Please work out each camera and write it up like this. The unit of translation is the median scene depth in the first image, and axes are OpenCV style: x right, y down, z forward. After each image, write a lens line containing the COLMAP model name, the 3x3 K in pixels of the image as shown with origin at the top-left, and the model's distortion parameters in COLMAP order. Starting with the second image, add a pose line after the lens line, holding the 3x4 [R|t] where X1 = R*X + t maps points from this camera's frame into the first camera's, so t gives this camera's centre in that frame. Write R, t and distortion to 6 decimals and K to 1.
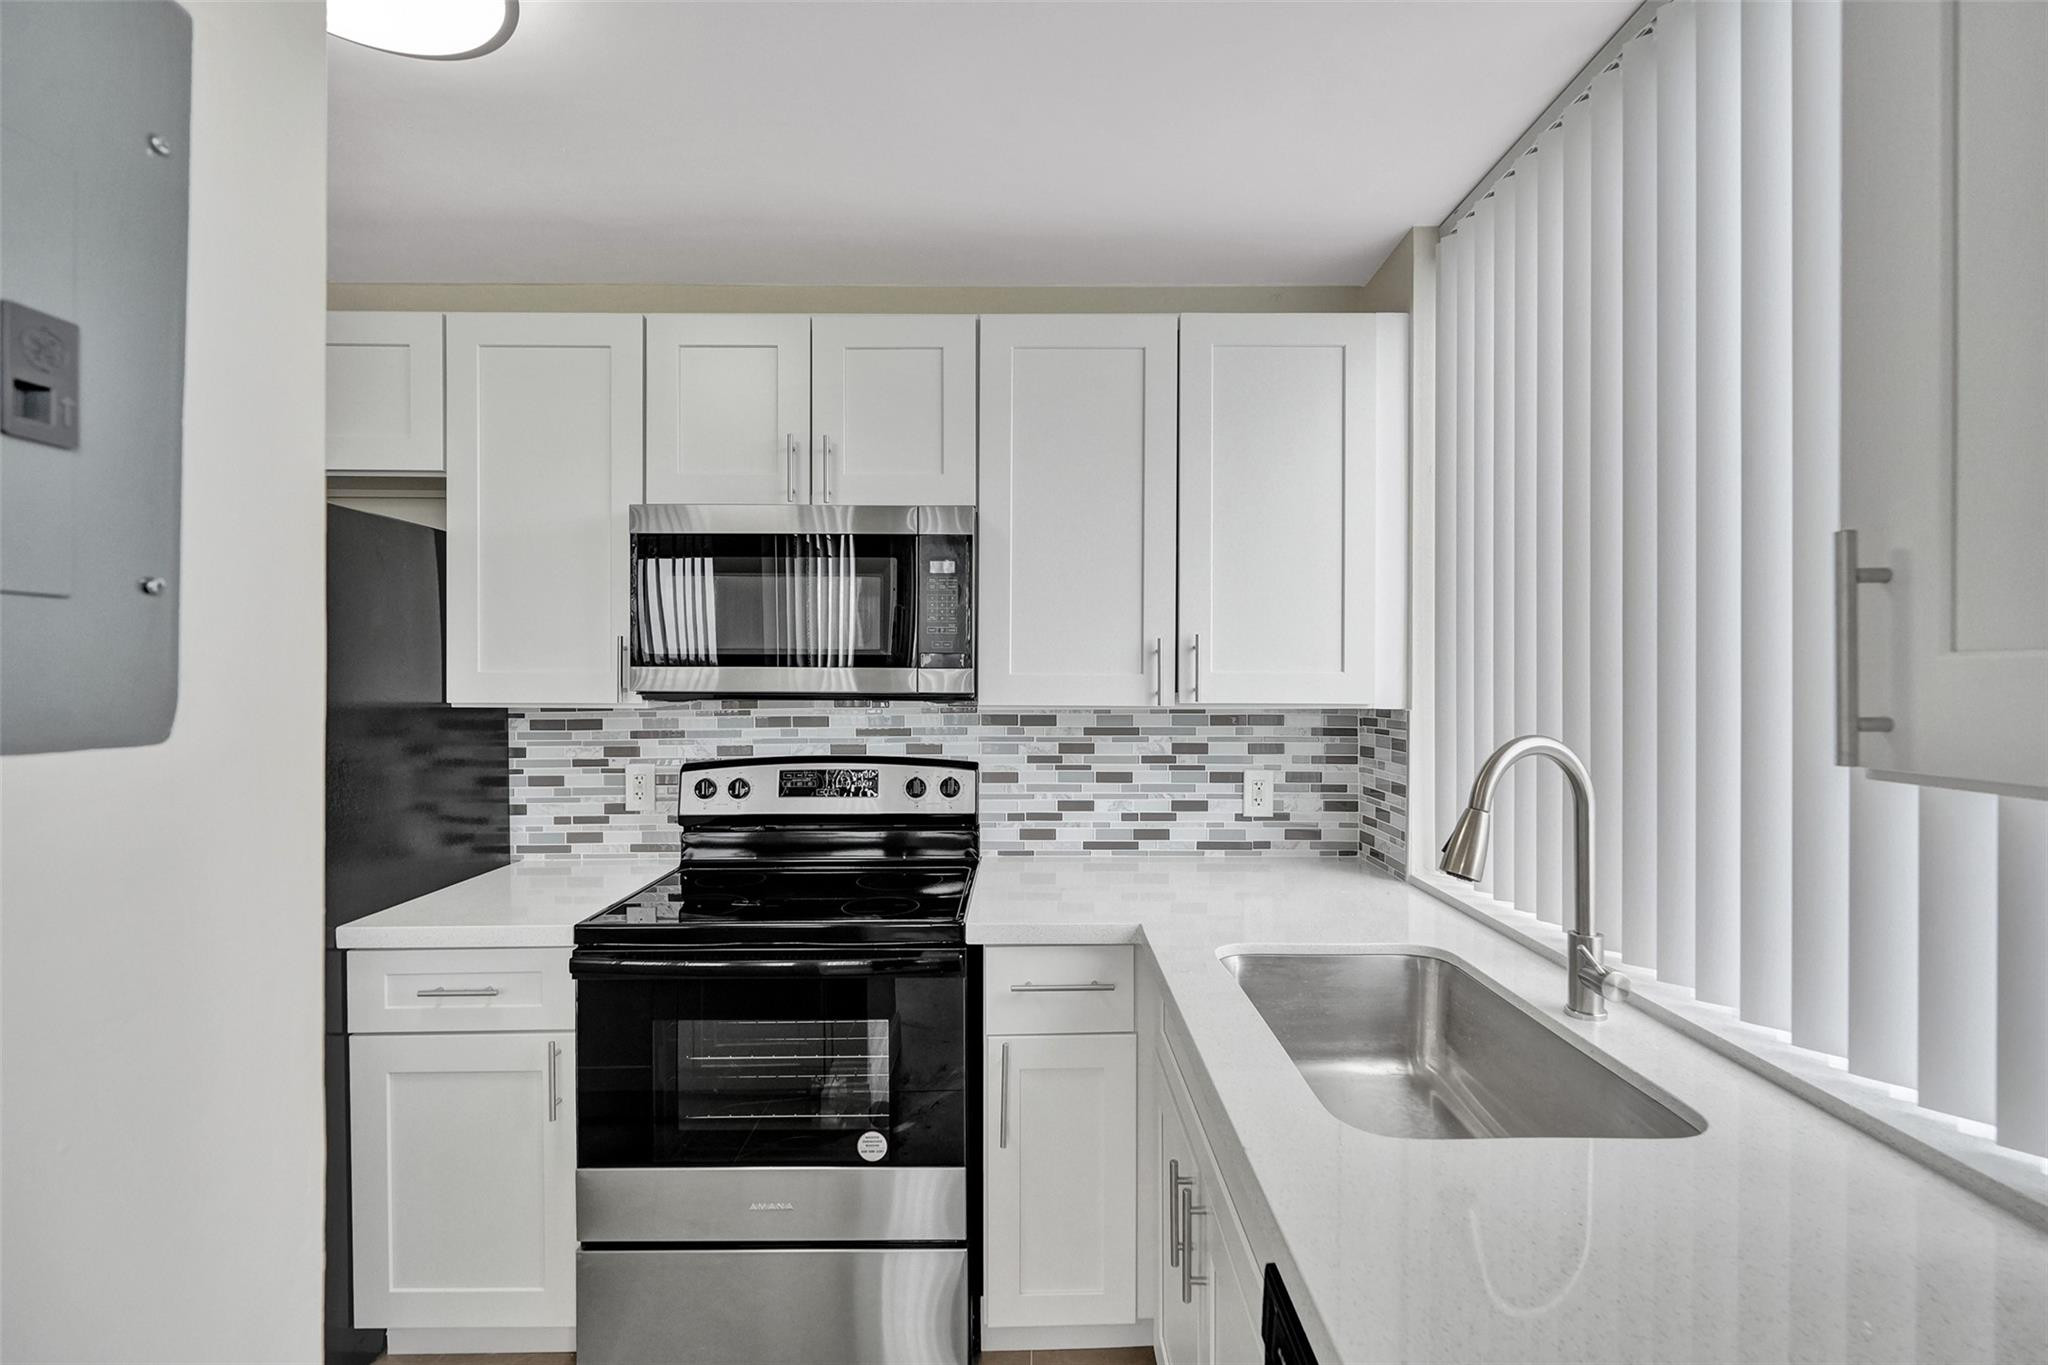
lens RADIAL K [[943.2, 0, 1025.1], [0, 943.2, 679.3], [0, 0, 1]] dist [-0.002733, -0.000322]
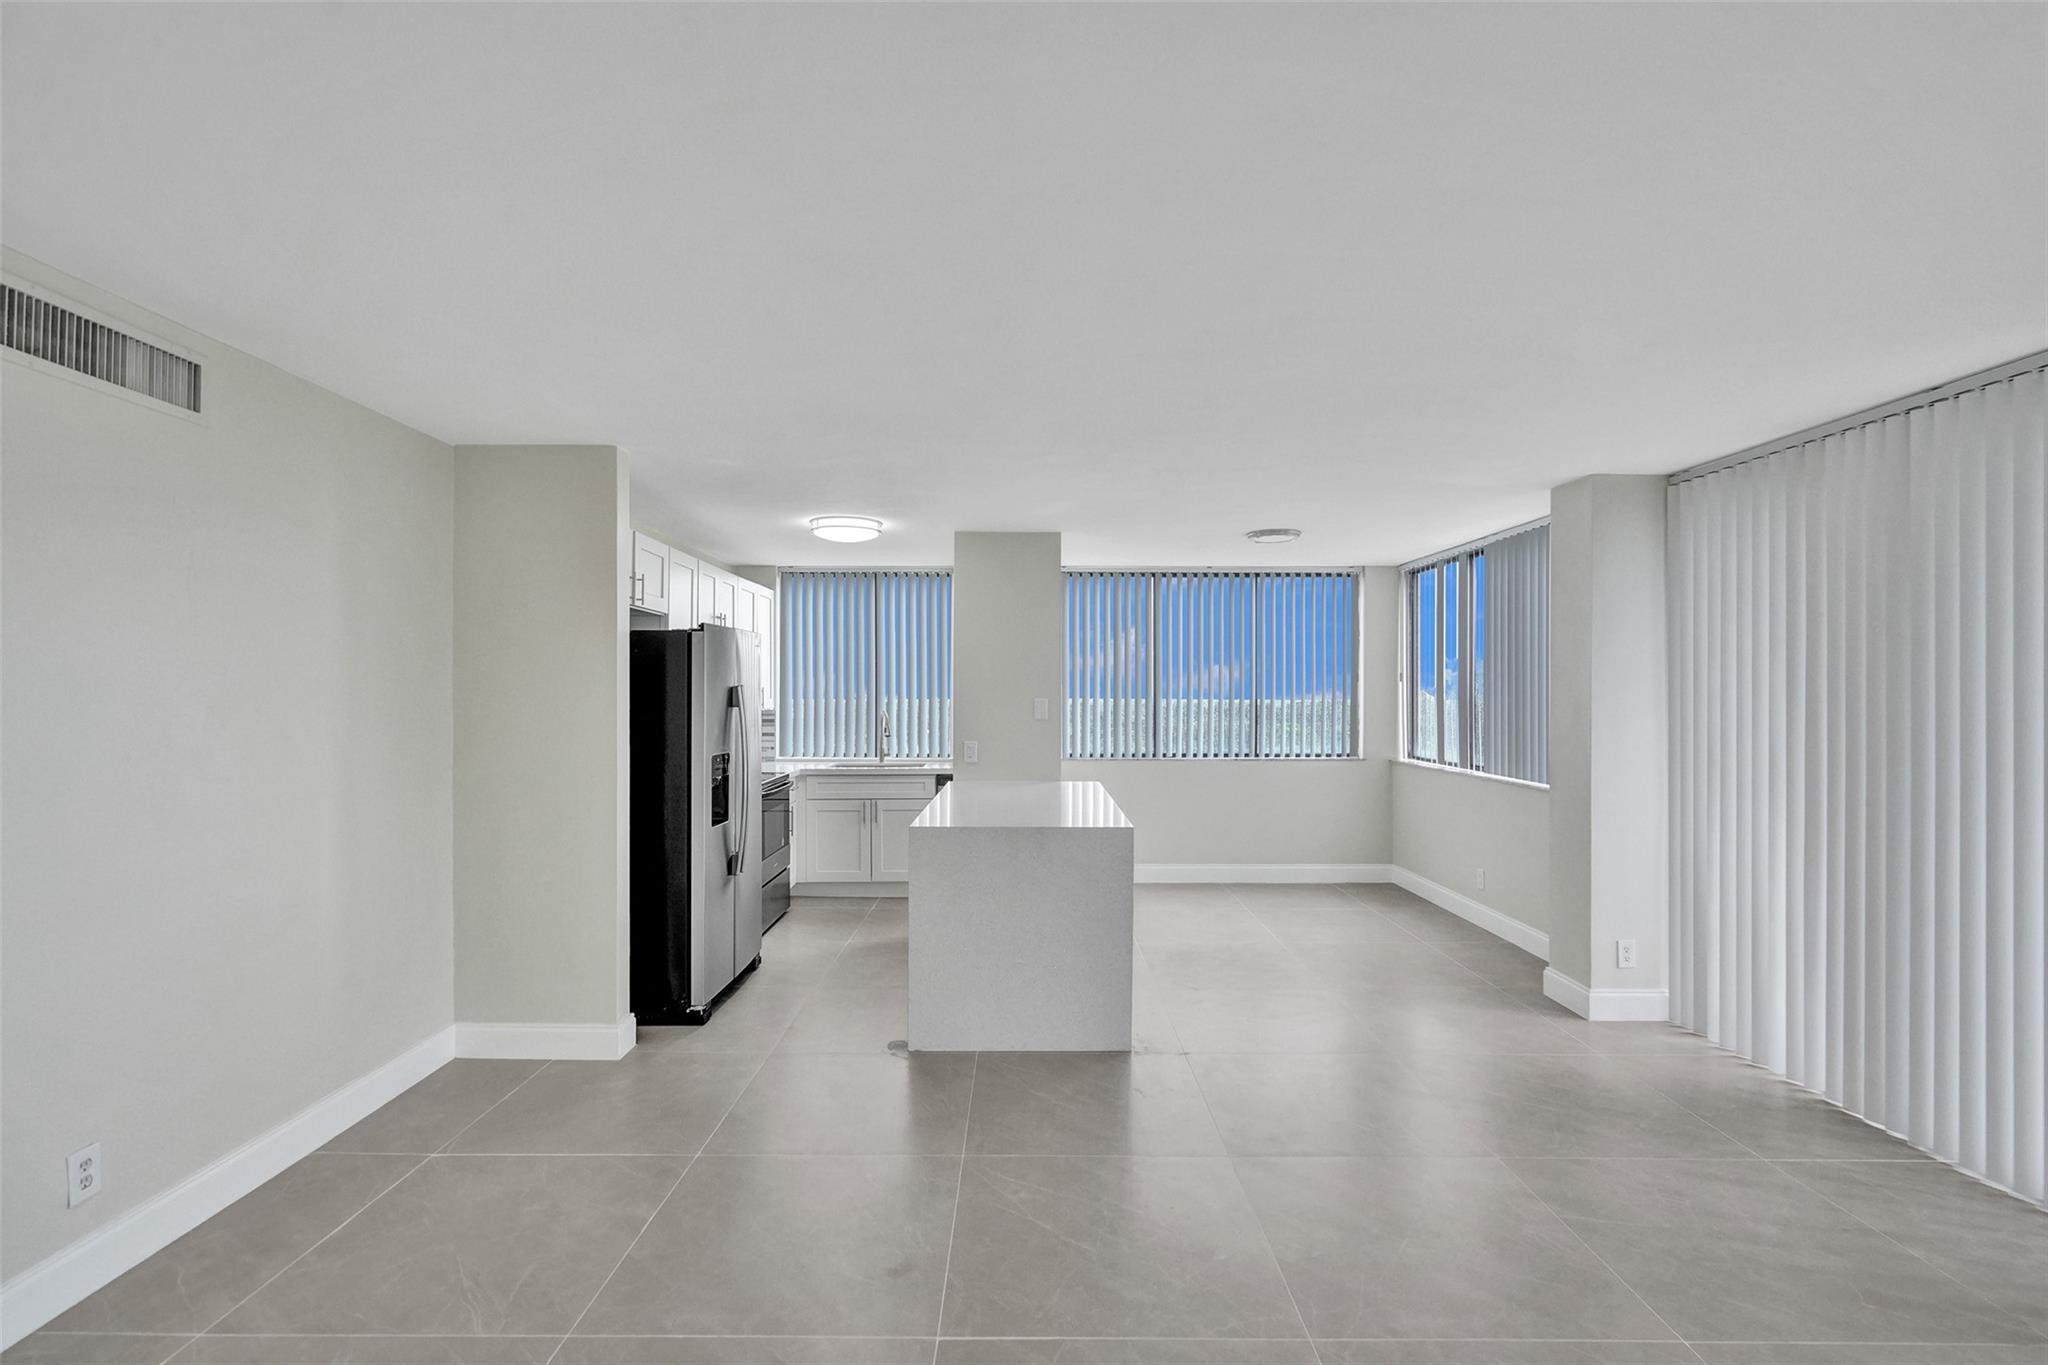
lens RADIAL K [[935.9, 0, 1021.3], [0, 935.9, 687.2], [0, 0, 1]] dist [-0.012147, 0.005940]
pose [[-0.004433, 0.008161, 0.999957, -2.586983], [0.004180, 0.999958, -0.008143, -0.015471], [-0.999981, 0.004144, -0.004467, 0.126980]]
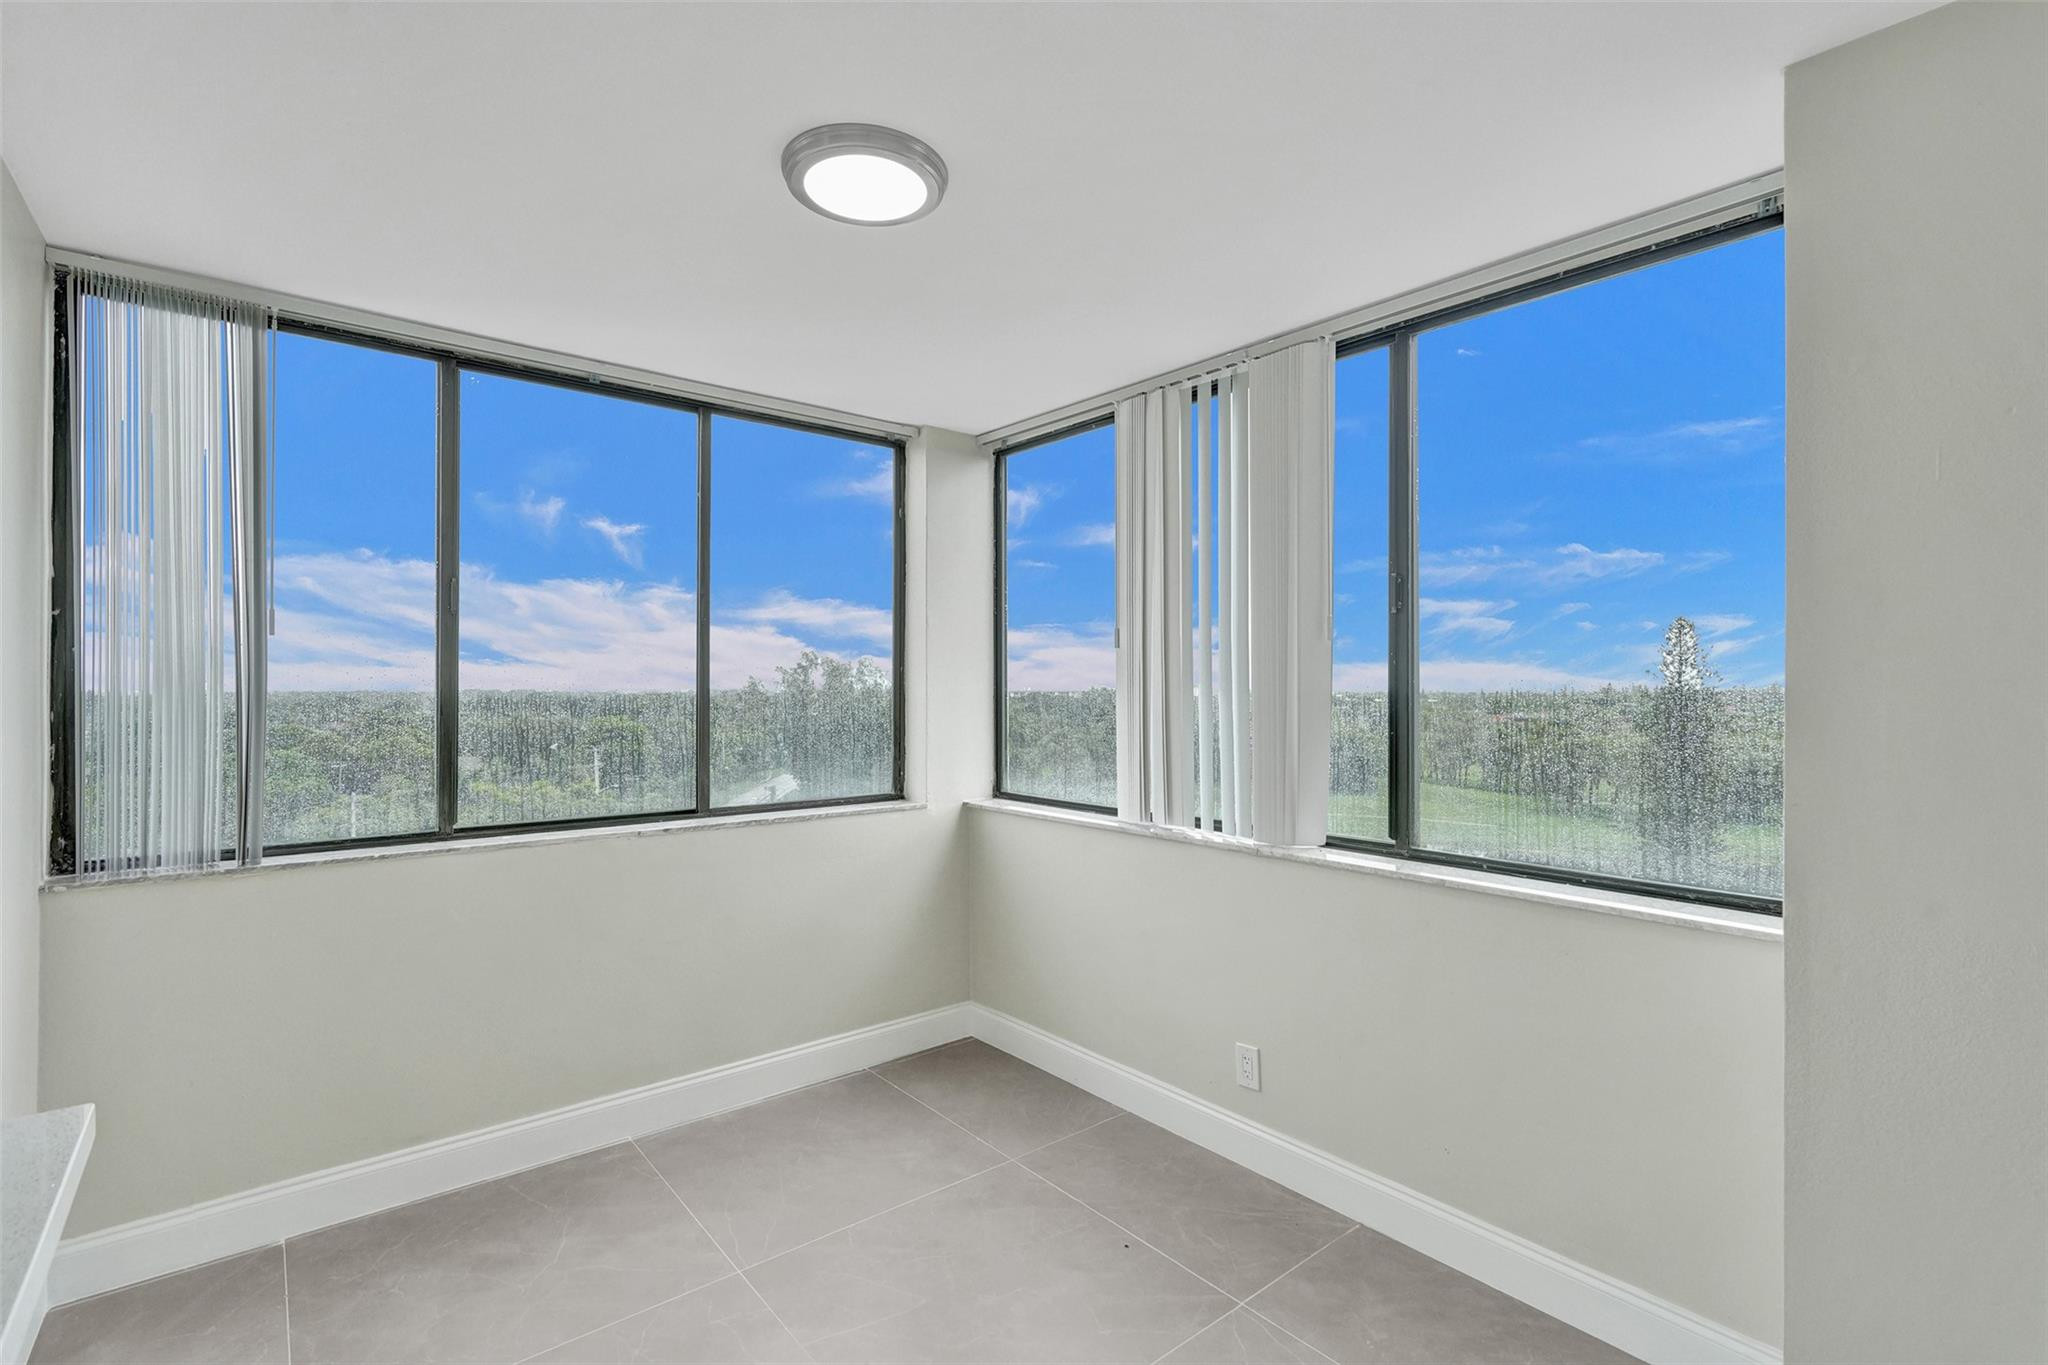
lens RADIAL K [[943.2, 0, 1025.1], [0, 943.2, 679.3], [0, 0, 1]] dist [-0.002733, -0.000322]
pose [[-0.644973, 0.004478, 0.764192, -0.908347], [0.003236, 0.999990, -0.003128, -0.002540], [-0.764198, 0.000455, -0.644981, -0.118243]]
